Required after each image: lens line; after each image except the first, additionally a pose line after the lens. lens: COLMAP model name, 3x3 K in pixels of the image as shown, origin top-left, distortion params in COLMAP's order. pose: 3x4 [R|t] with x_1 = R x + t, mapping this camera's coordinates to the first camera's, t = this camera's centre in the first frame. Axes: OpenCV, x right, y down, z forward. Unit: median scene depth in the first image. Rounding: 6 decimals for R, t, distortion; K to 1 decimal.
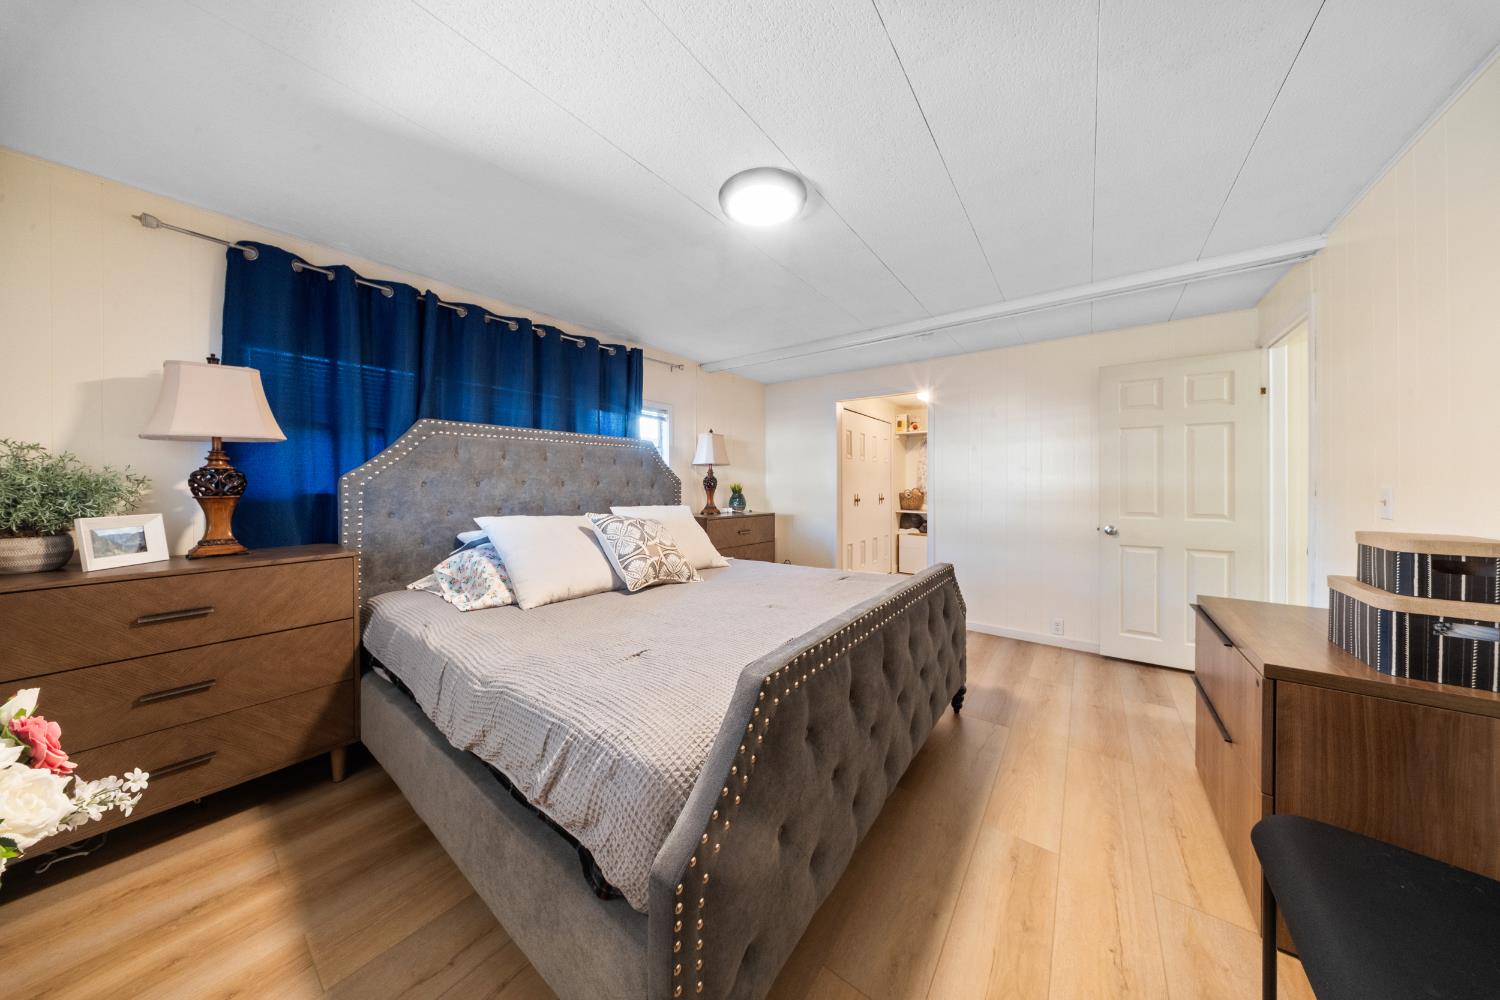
lens RADIAL K [[441.0, 0, 756.0], [0, 441.0, 486.8], [0, 0, 1]] dist [-0.000364, -0.000029]
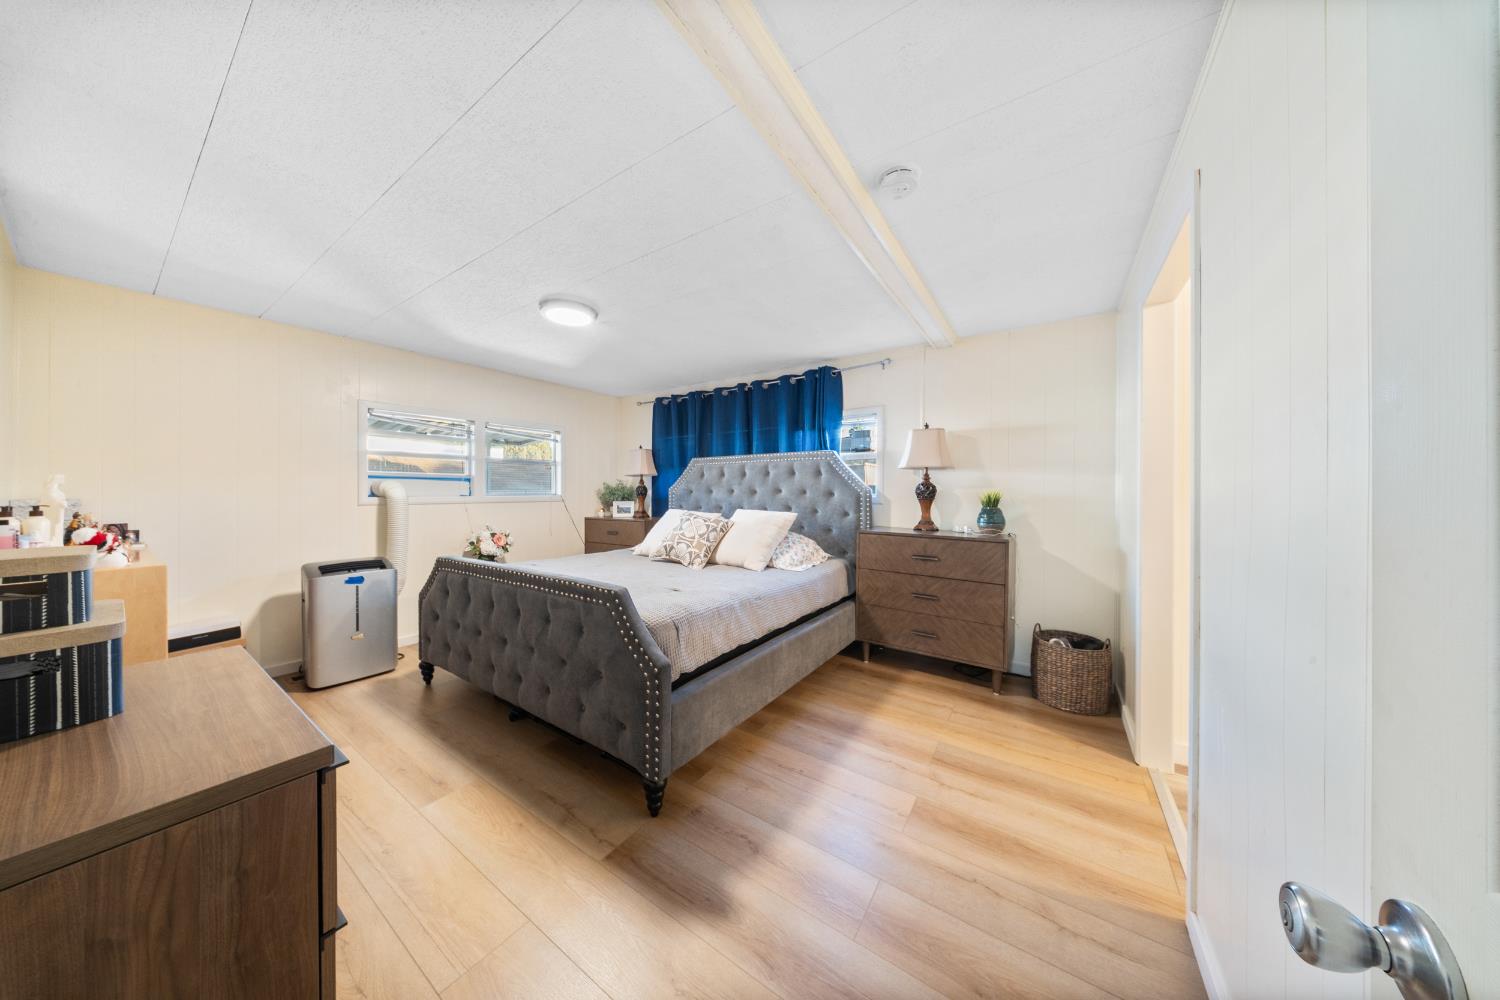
lens RADIAL K [[454.2, 0, 748.1], [0, 454.2, 480.7], [0, 0, 1]] dist [0.000356, -0.000003]
pose [[0.042199, -0.023521, -0.998832, 0.702735], [-0.008846, 0.999675, -0.023914, -0.004950], [0.999070, 0.009845, 0.041978, 0.654020]]
